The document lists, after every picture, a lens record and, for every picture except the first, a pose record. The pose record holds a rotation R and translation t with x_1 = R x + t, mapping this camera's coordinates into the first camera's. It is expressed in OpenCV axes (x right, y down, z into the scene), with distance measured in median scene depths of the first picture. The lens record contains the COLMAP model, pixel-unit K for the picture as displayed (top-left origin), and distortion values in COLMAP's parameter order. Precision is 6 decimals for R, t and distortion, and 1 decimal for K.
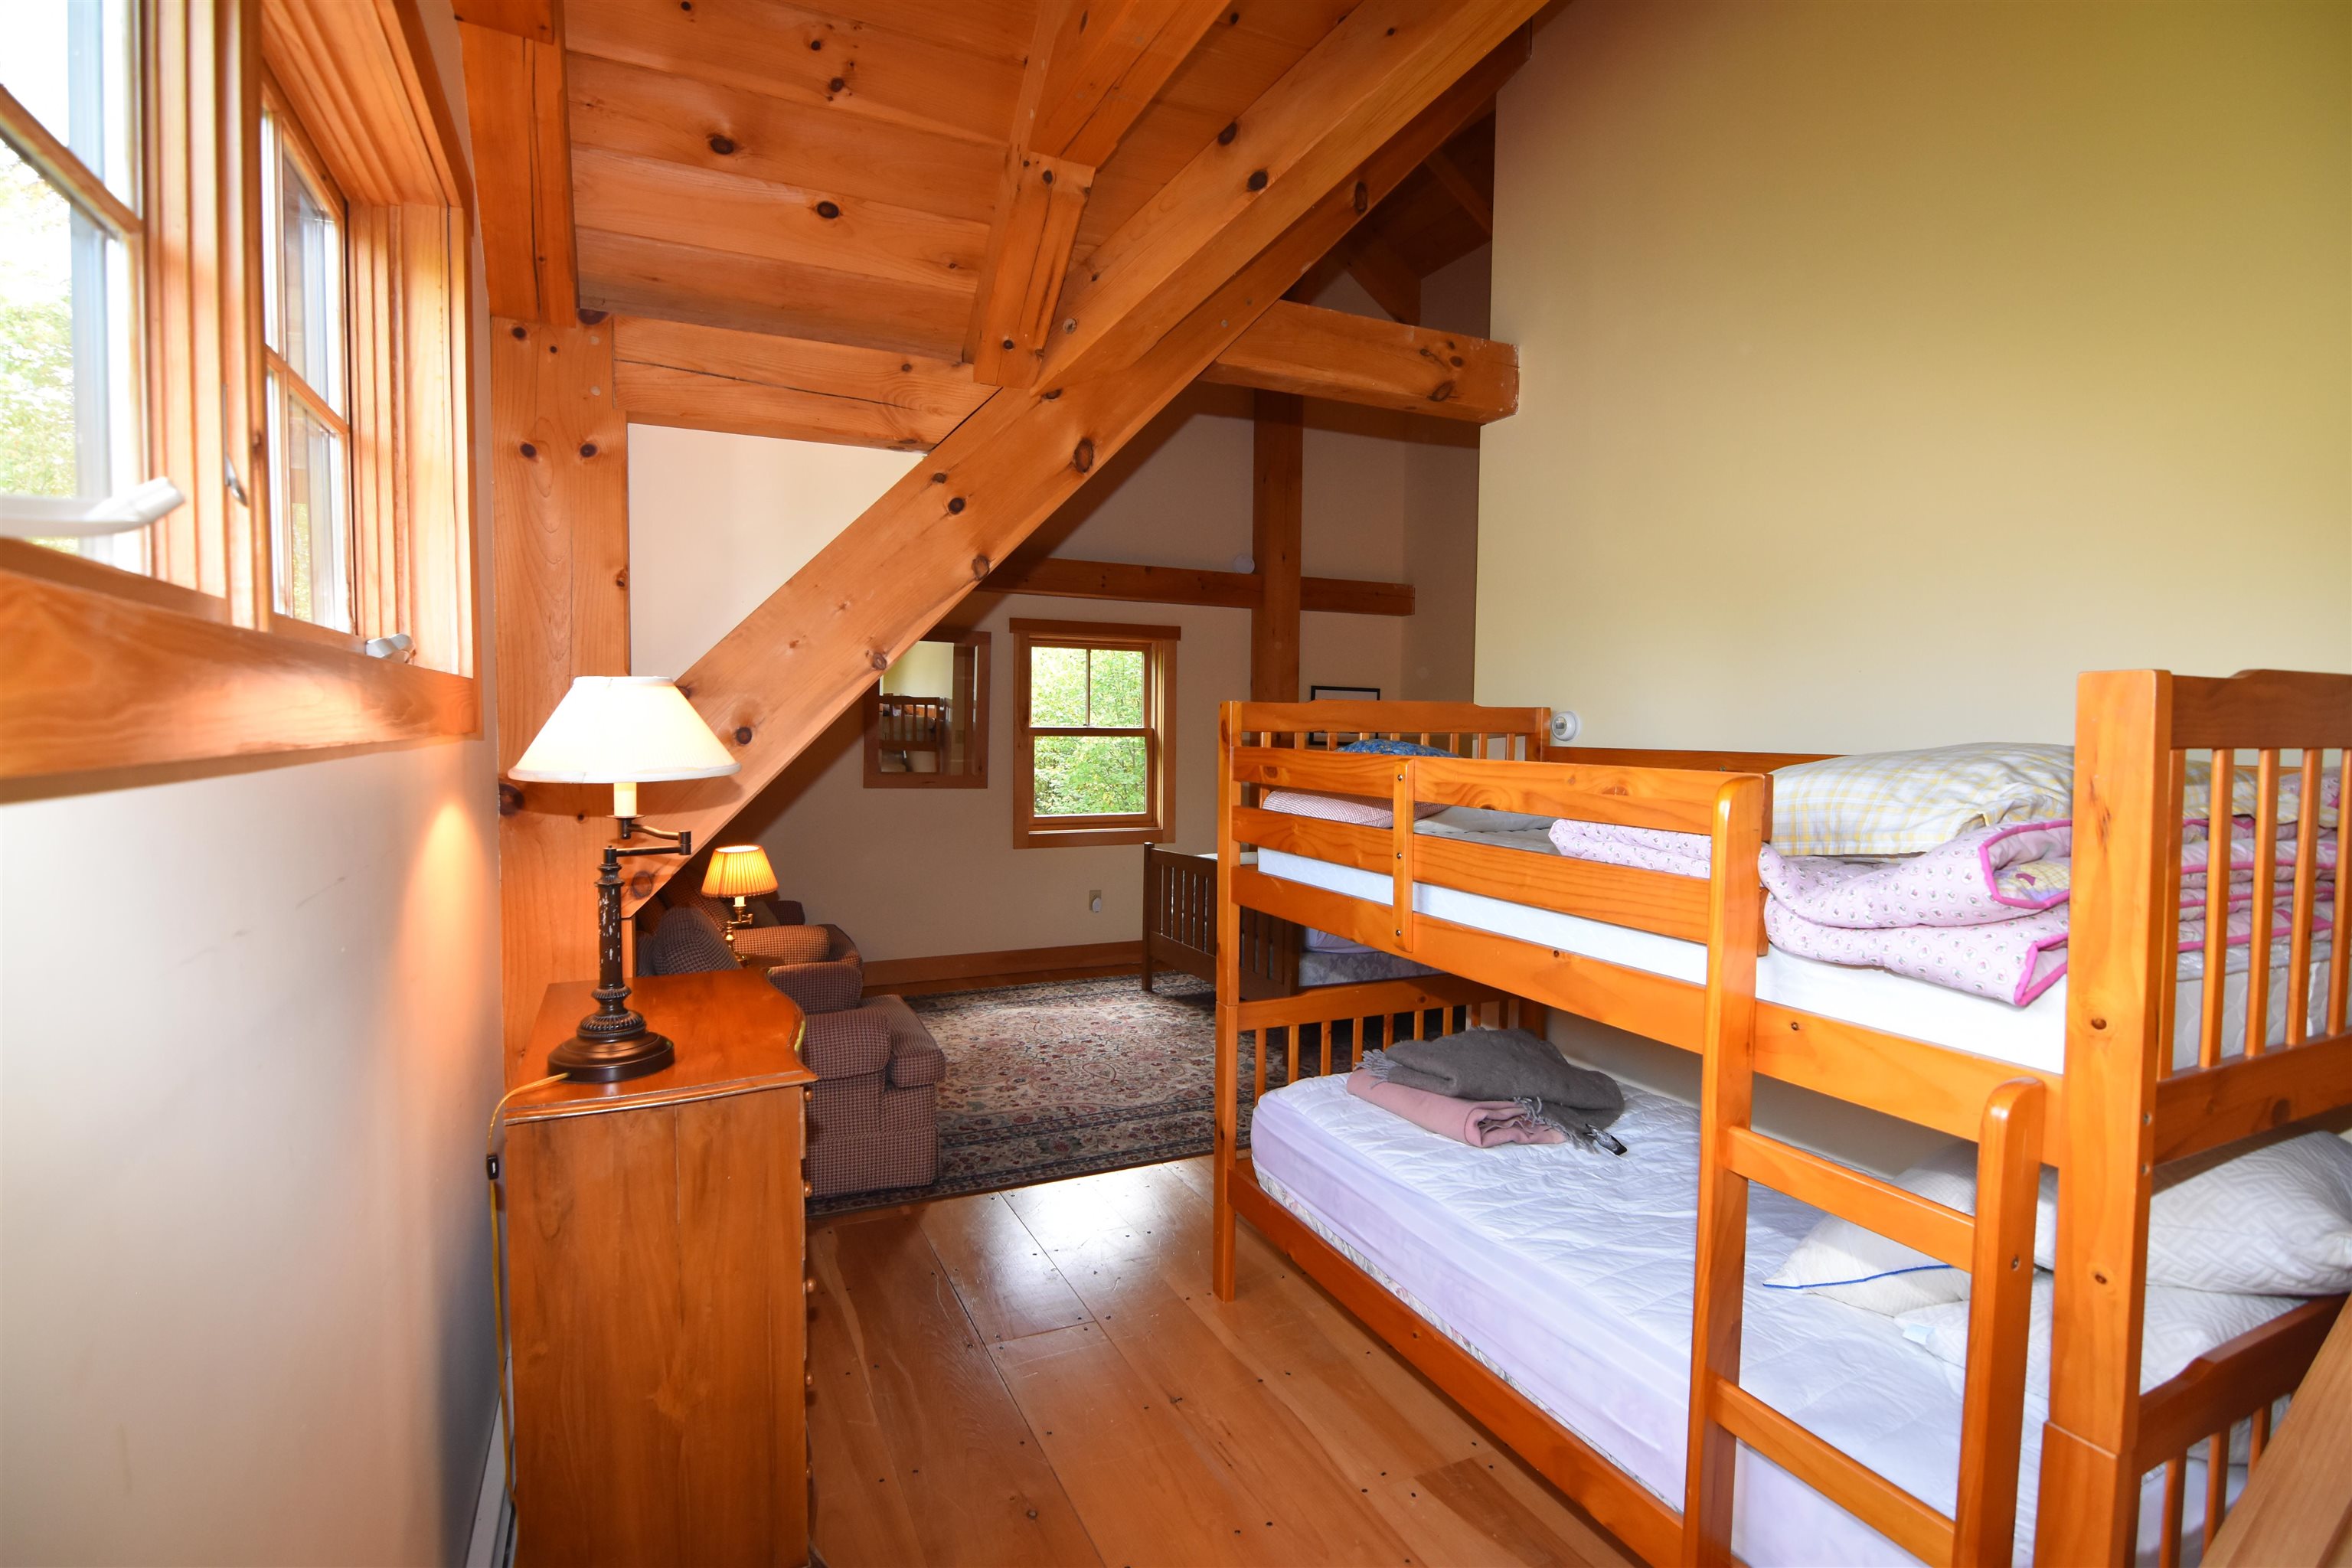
lens RADIAL K [[1139.6, 0, 1186.3], [0, 1139.6, 780.9], [0, 0, 1]] dist [-0.022956, -0.000624]
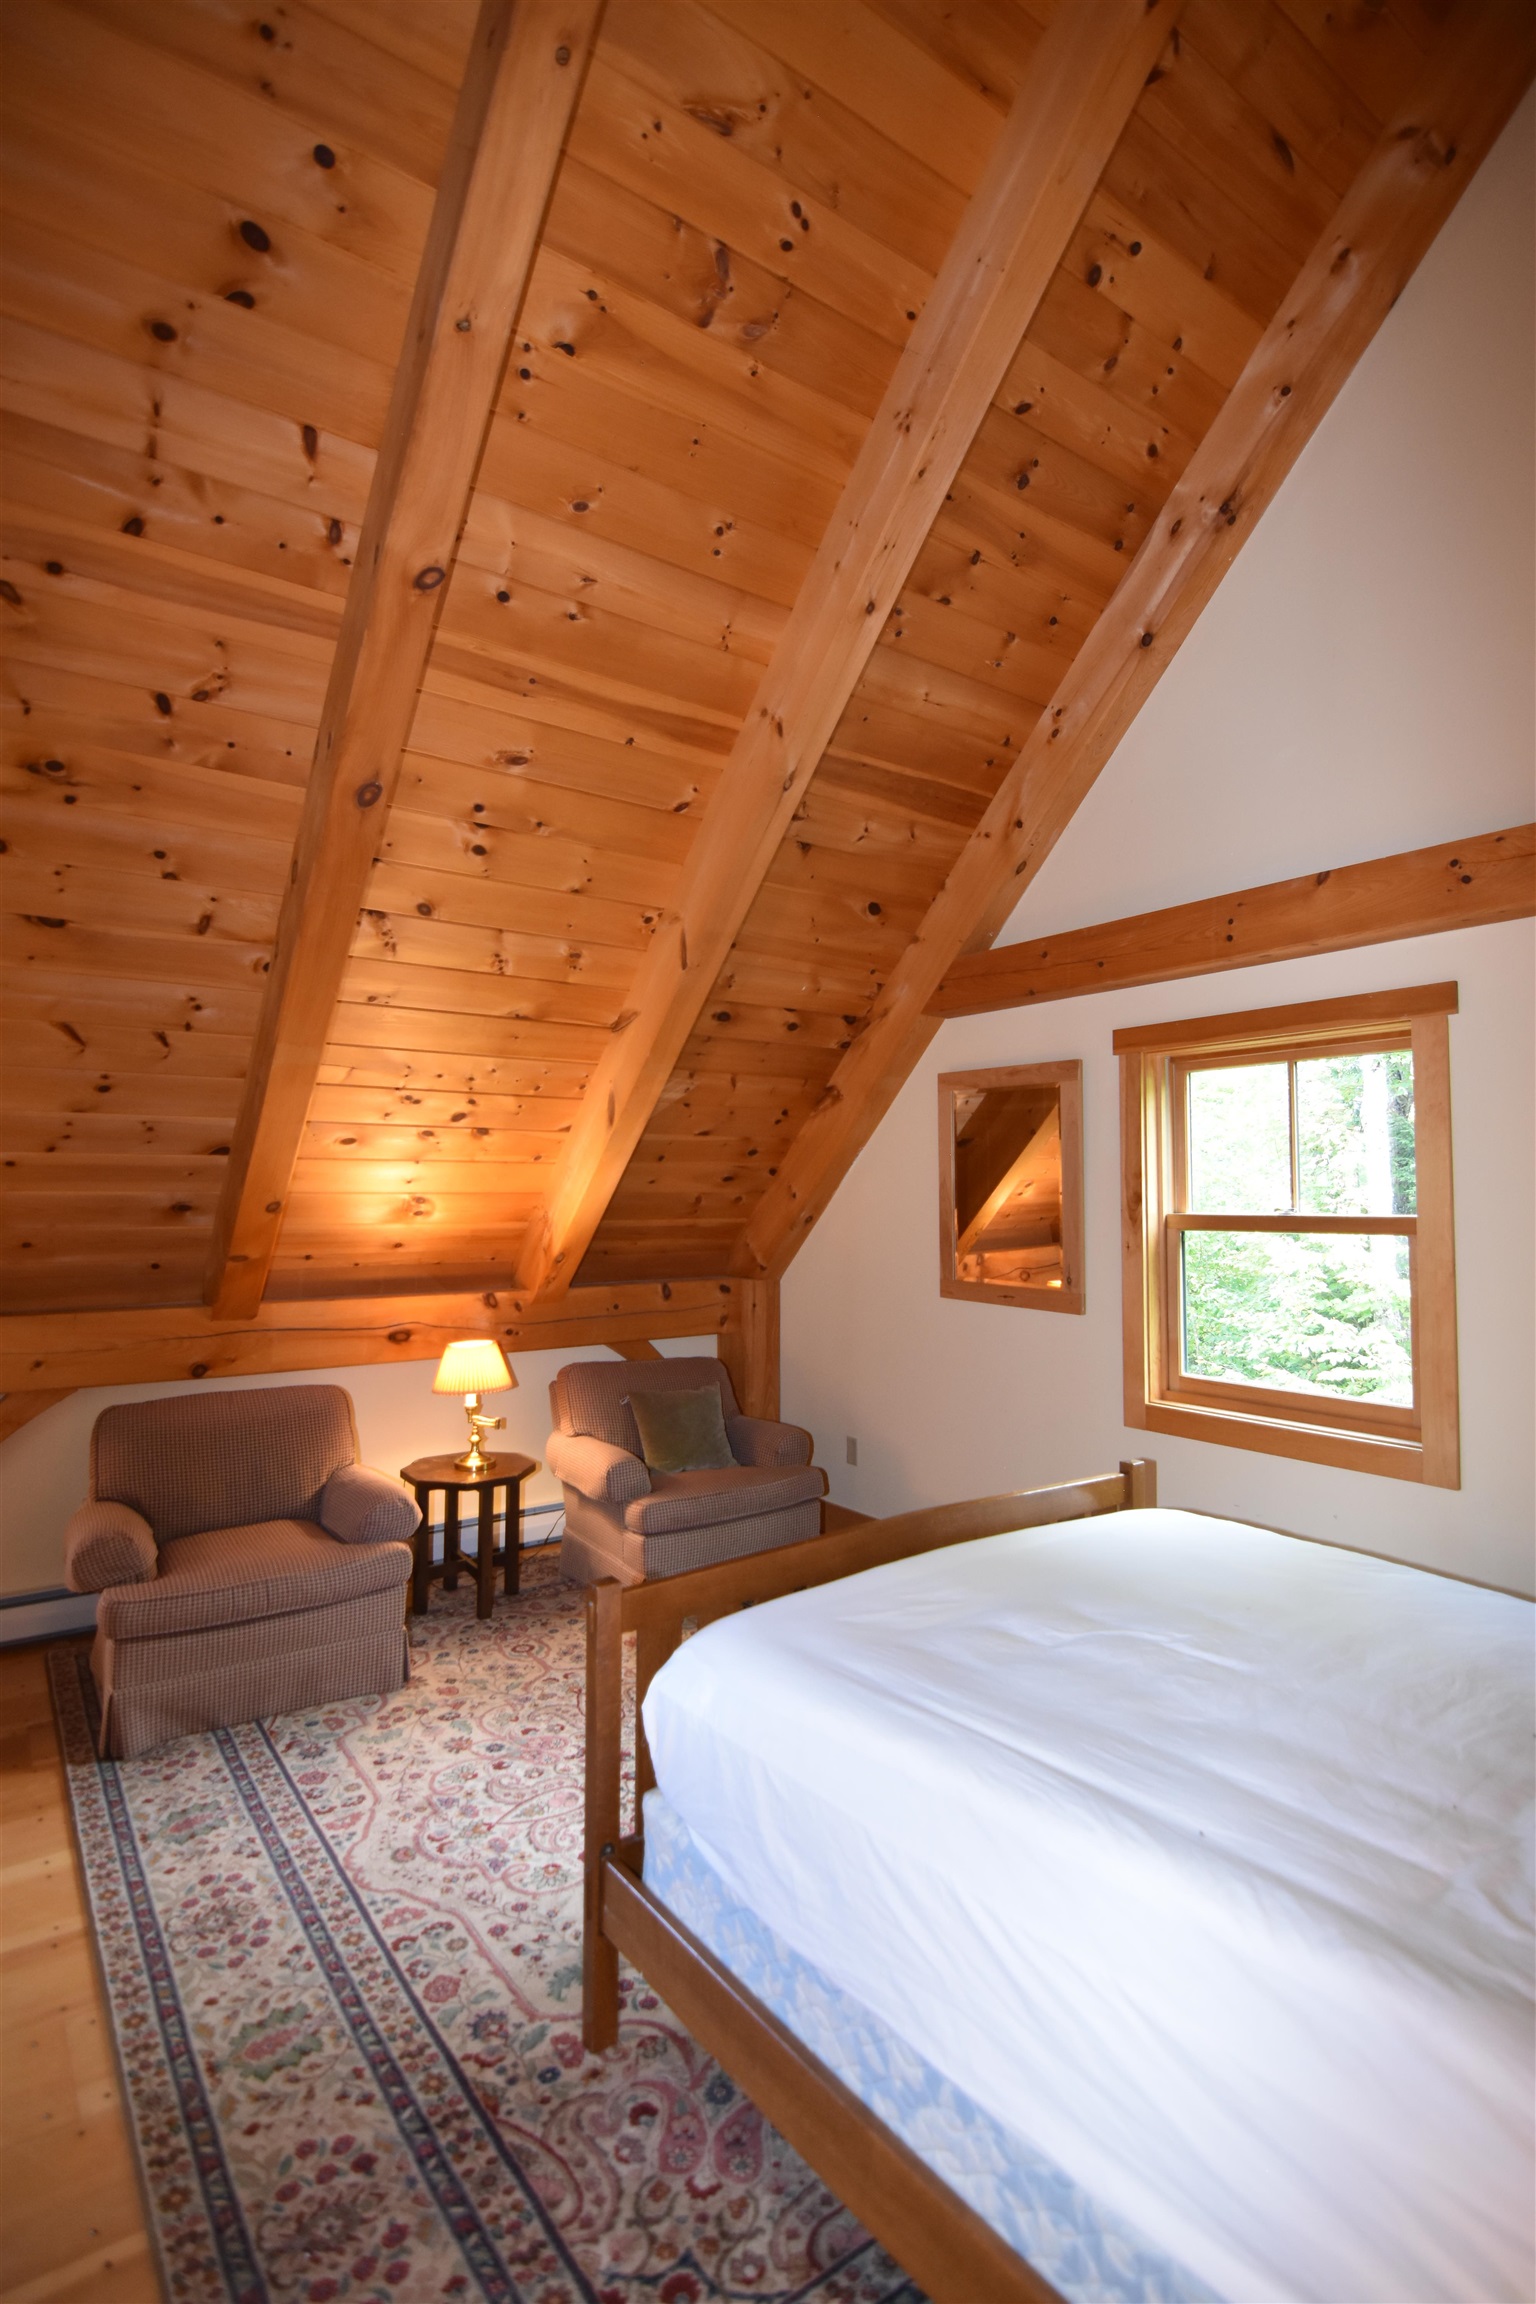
lens RADIAL K [[1116.3, 0, 773.7], [0, 1116.3, 1147.7], [0, 0, 1]] dist [-0.022956, -0.000624]
pose [[0.186218, -0.055433, -0.980944, 0.555747], [-0.048300, 0.996684, -0.065491, -0.051729], [0.981321, 0.059575, 0.182923, 1.062146]]
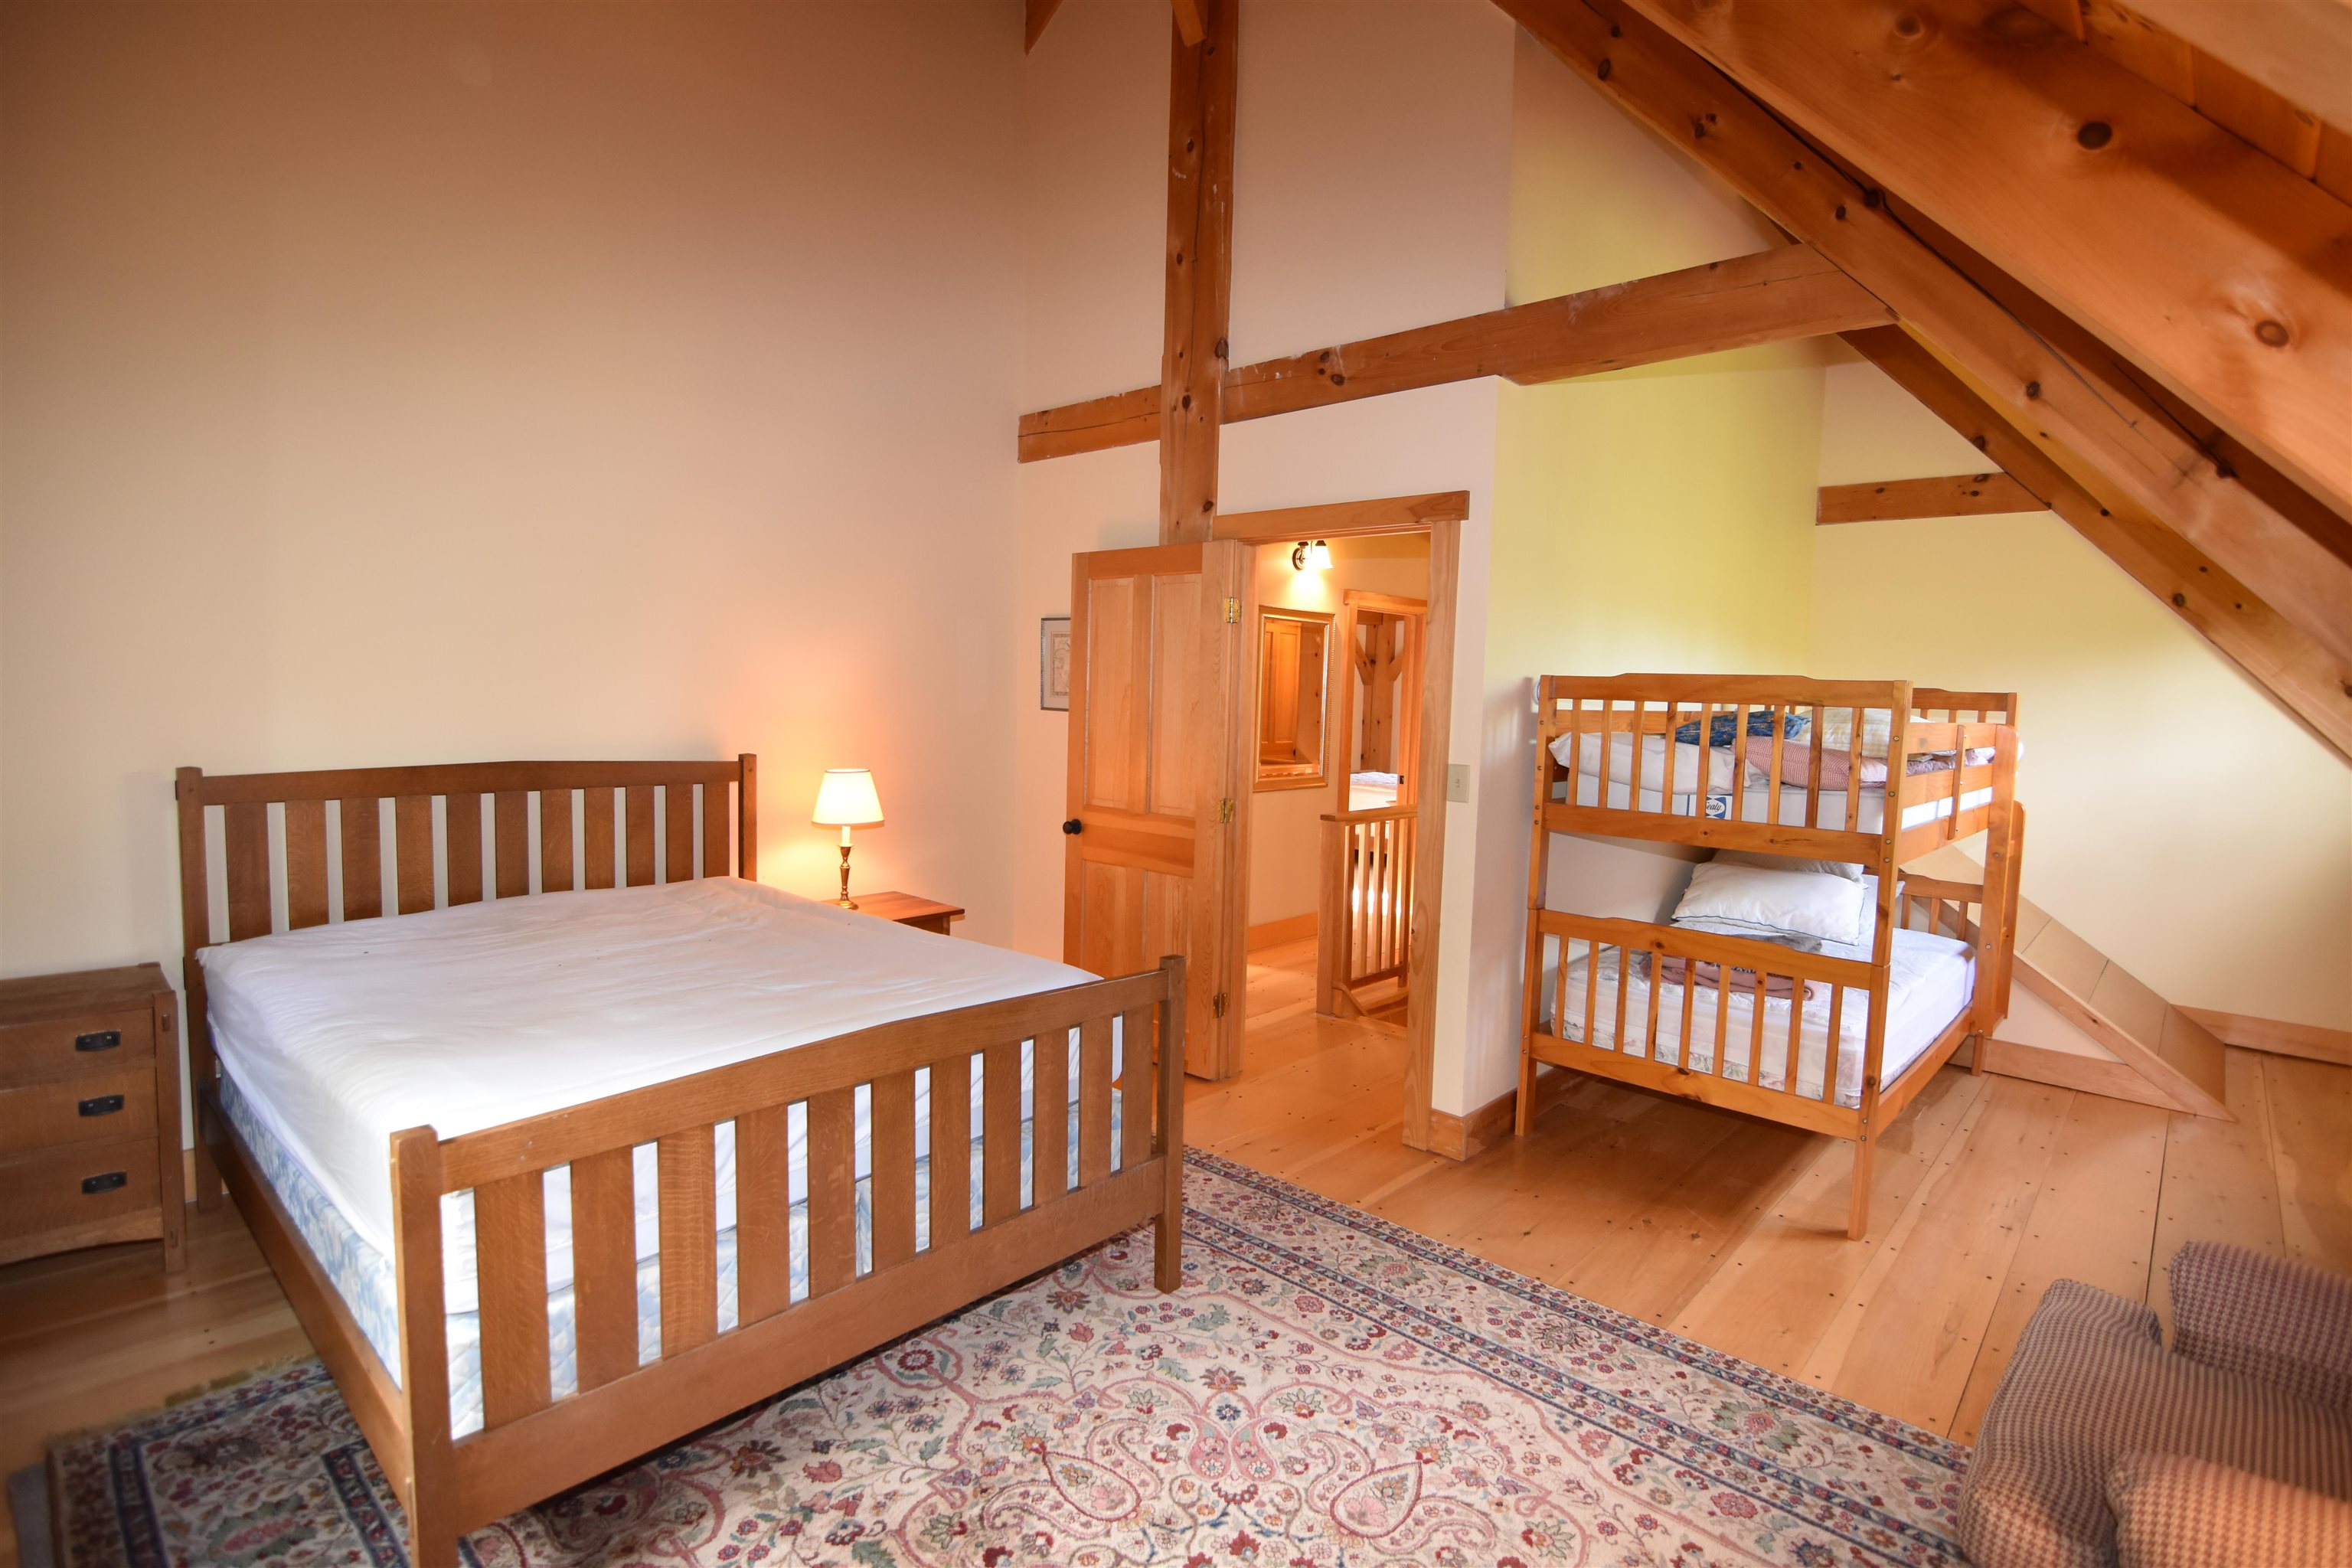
lens RADIAL K [[1139.6, 0, 1185.3], [0, 1139.6, 782.5], [0, 0, 1]] dist [-0.022956, -0.000624]
pose [[-0.372730, -0.096646, 0.922893, -0.441769], [0.019560, 0.993522, 0.111942, -0.064795], [-0.927734, 0.059776, -0.368425, 1.295127]]
